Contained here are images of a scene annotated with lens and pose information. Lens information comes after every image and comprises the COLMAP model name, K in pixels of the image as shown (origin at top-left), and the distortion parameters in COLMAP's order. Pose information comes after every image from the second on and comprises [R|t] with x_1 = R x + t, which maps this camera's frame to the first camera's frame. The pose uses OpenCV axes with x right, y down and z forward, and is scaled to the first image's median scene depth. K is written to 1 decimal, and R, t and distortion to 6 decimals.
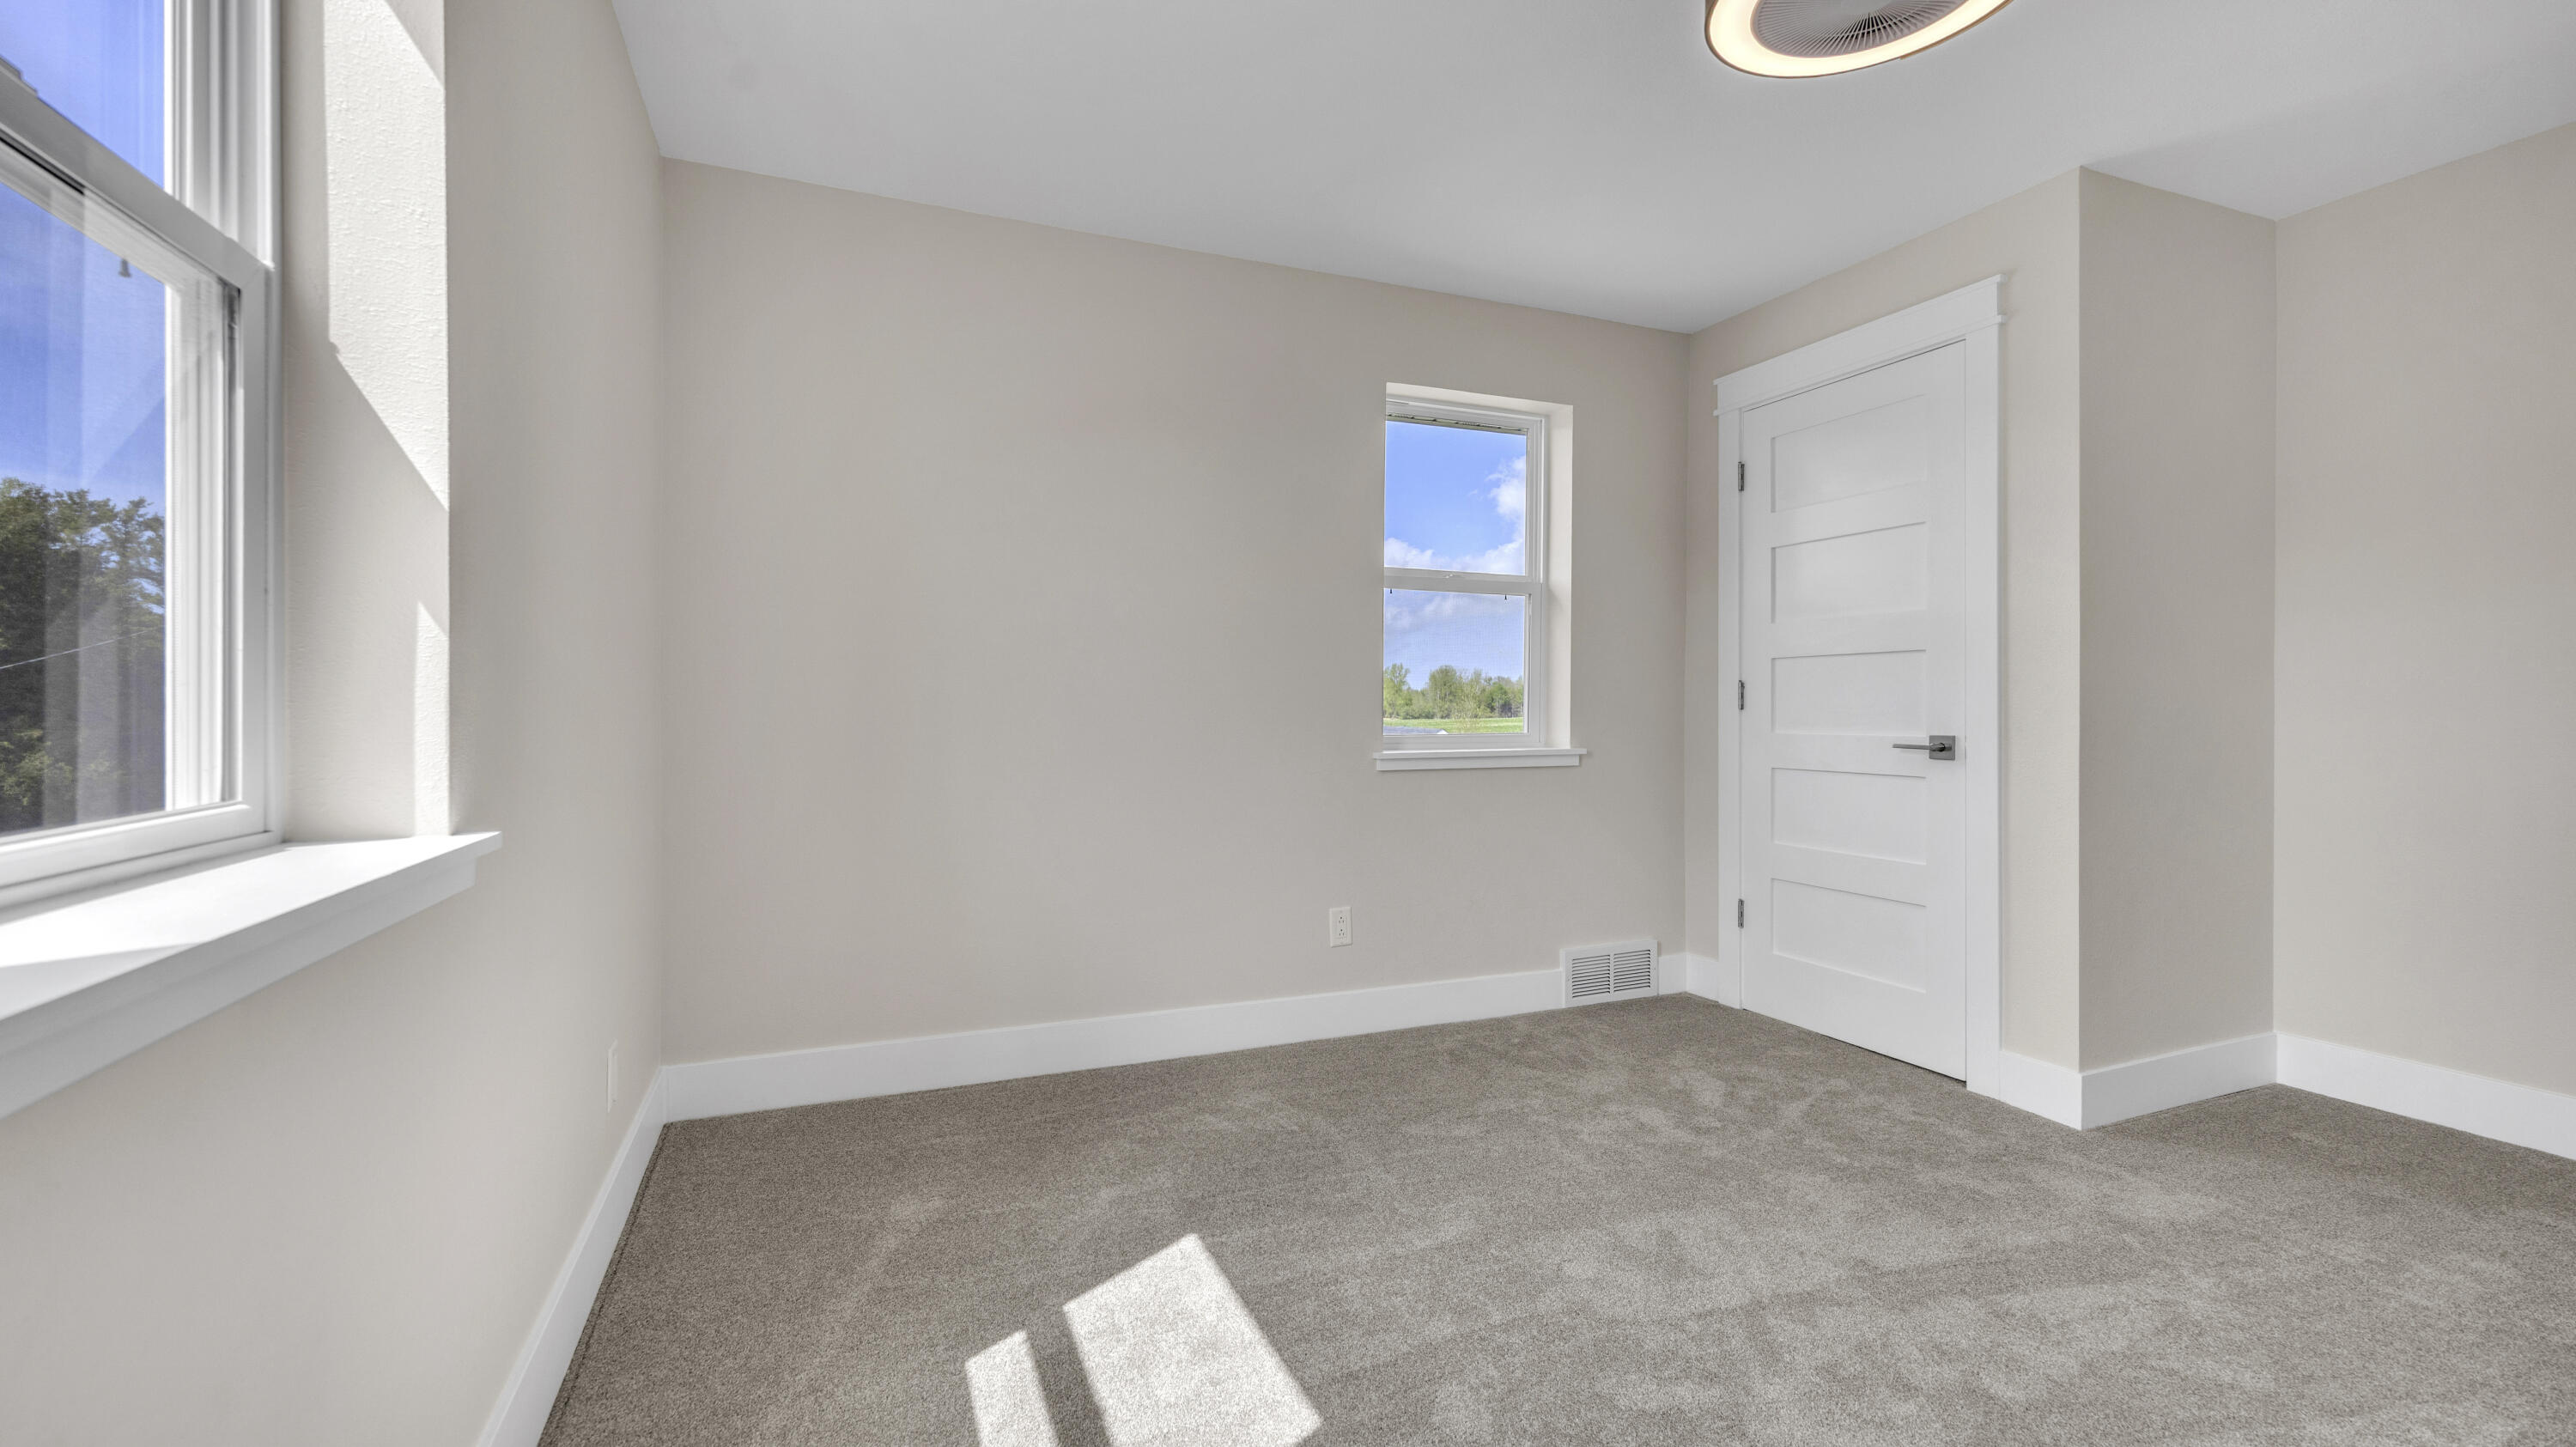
lens RADIAL K [[1039.6, 0, 1288.0], [0, 1039.6, 723.5], [0, 0, 1]] dist [-0.001879, -0.000302]
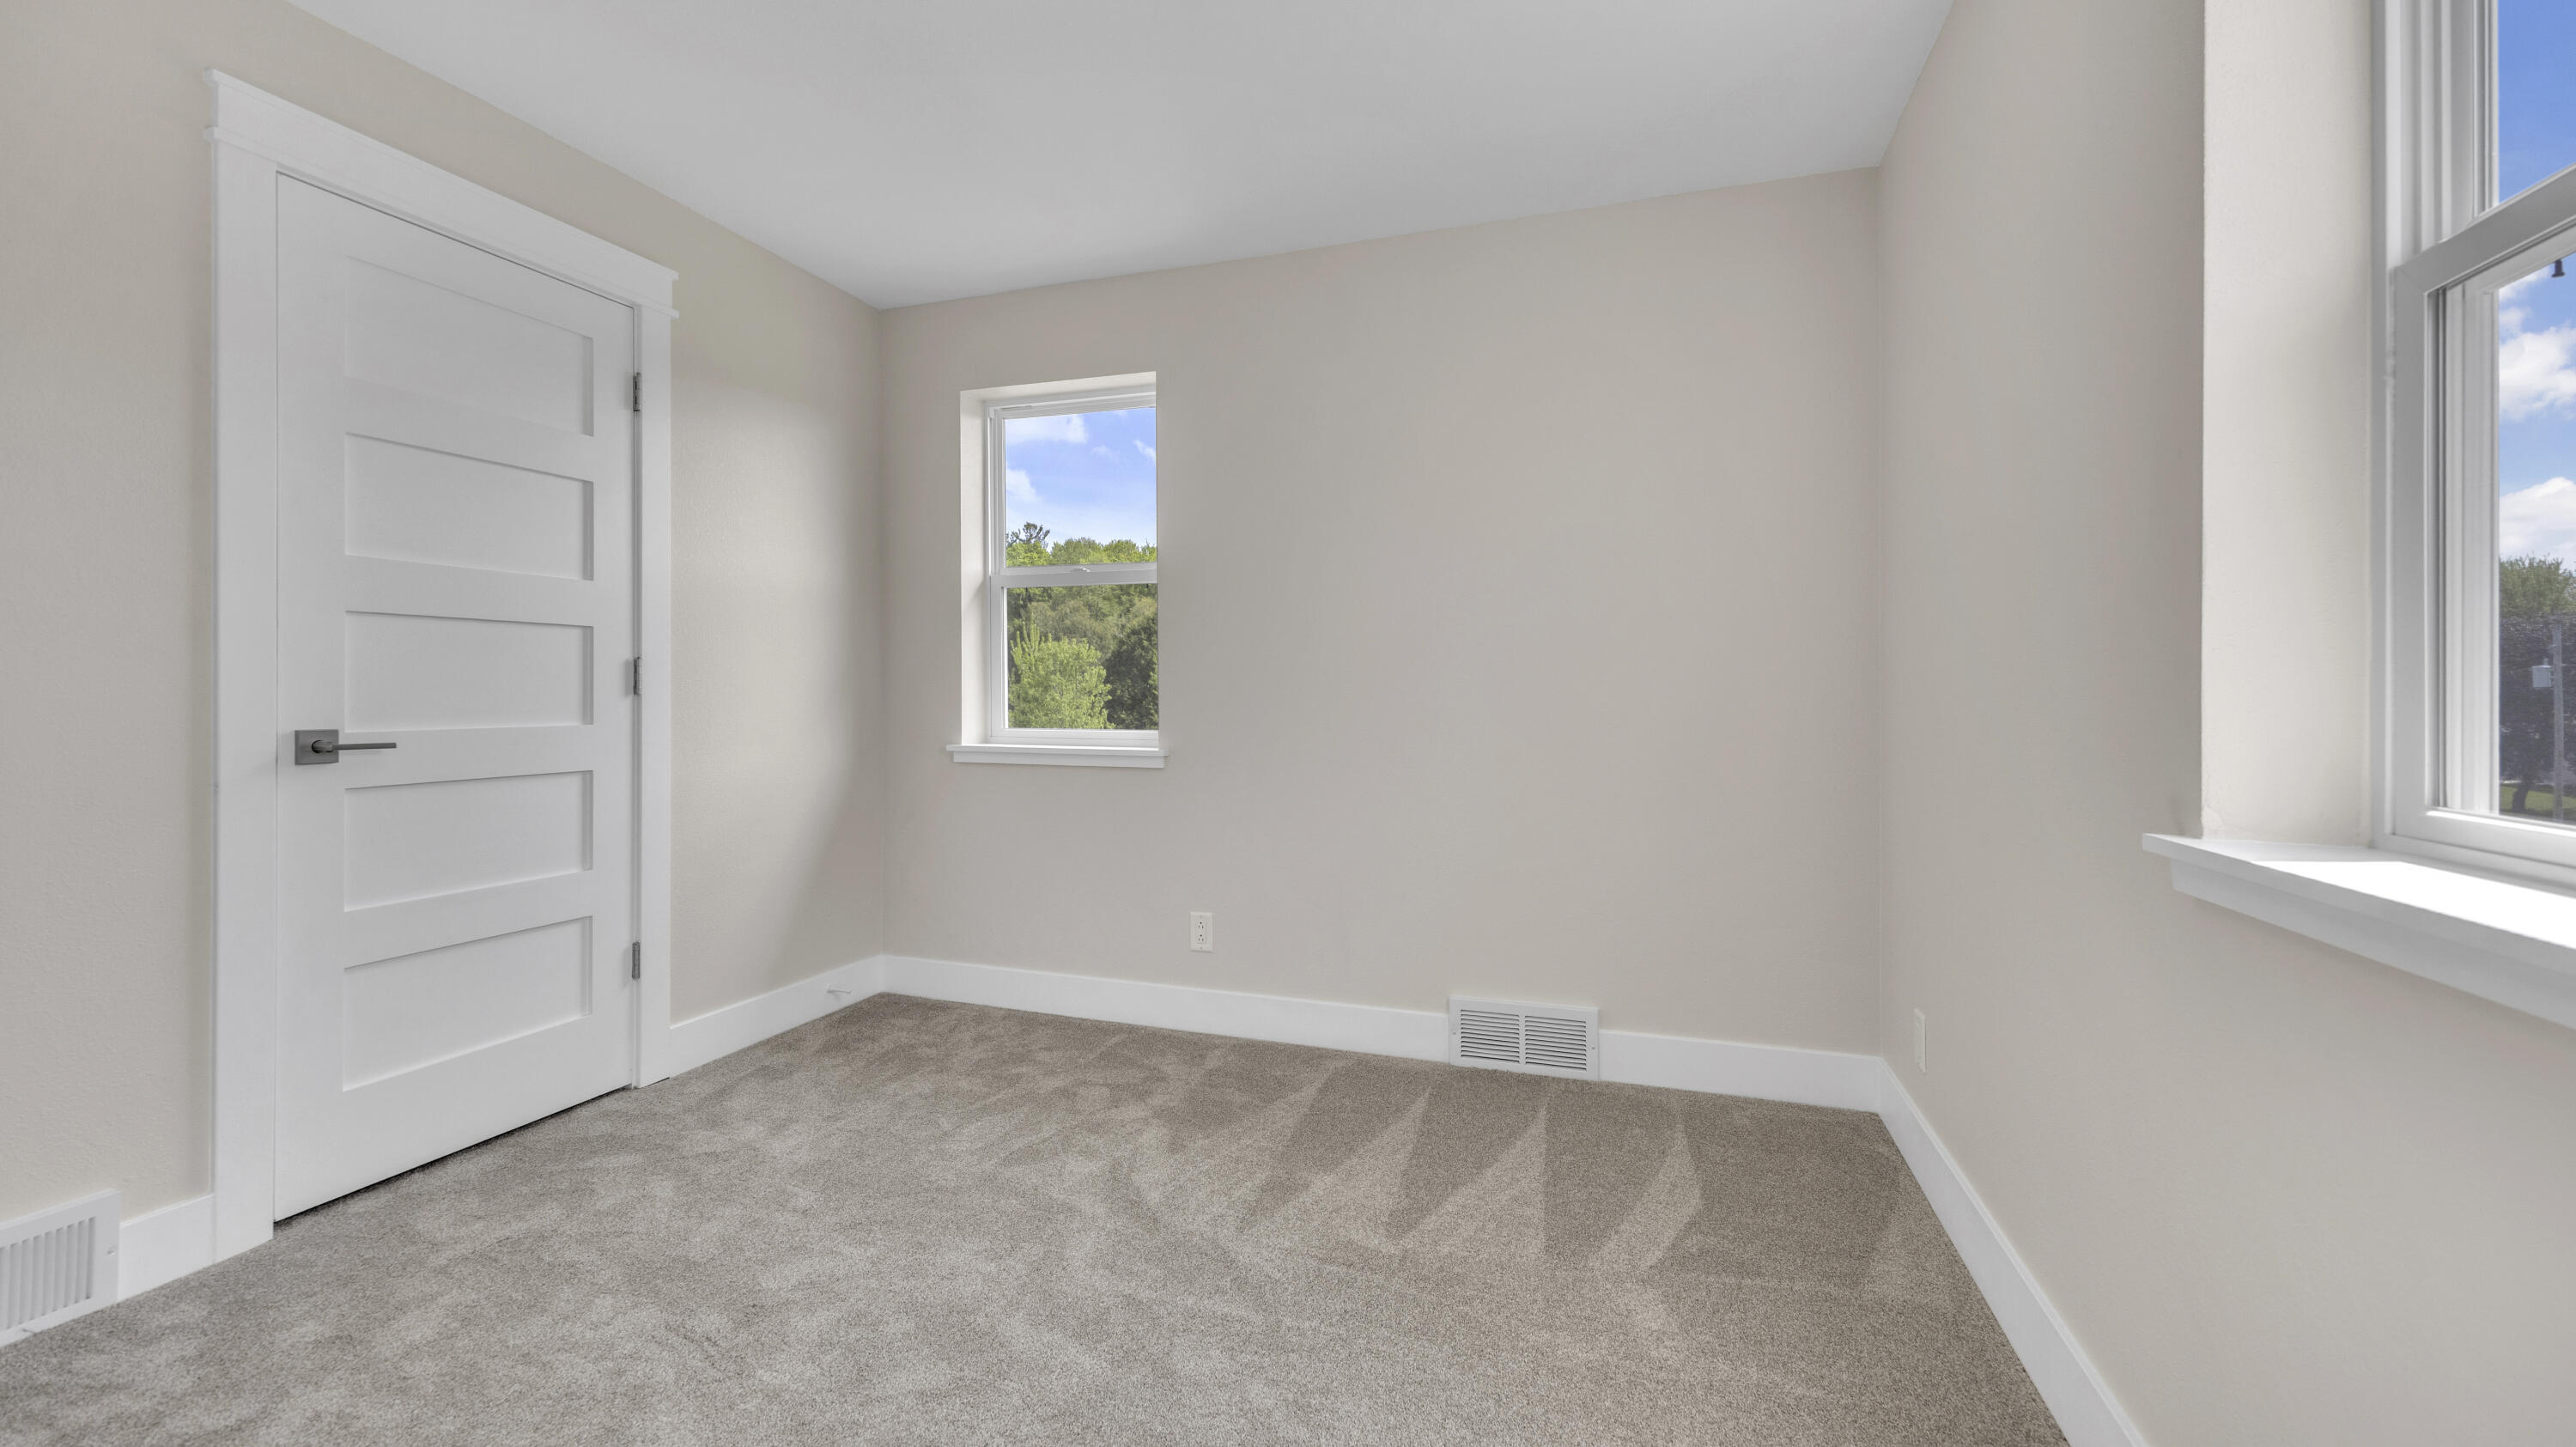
lens RADIAL K [[1039.6, 0, 1288.0], [0, 1039.6, 723.5], [0, 0, 1]] dist [-0.001879, -0.000302]
pose [[0.742186, 0.012640, -0.670074, 0.718645], [-0.006793, 0.999913, 0.011338, -0.006239], [0.670159, -0.003863, 0.742207, 0.301011]]
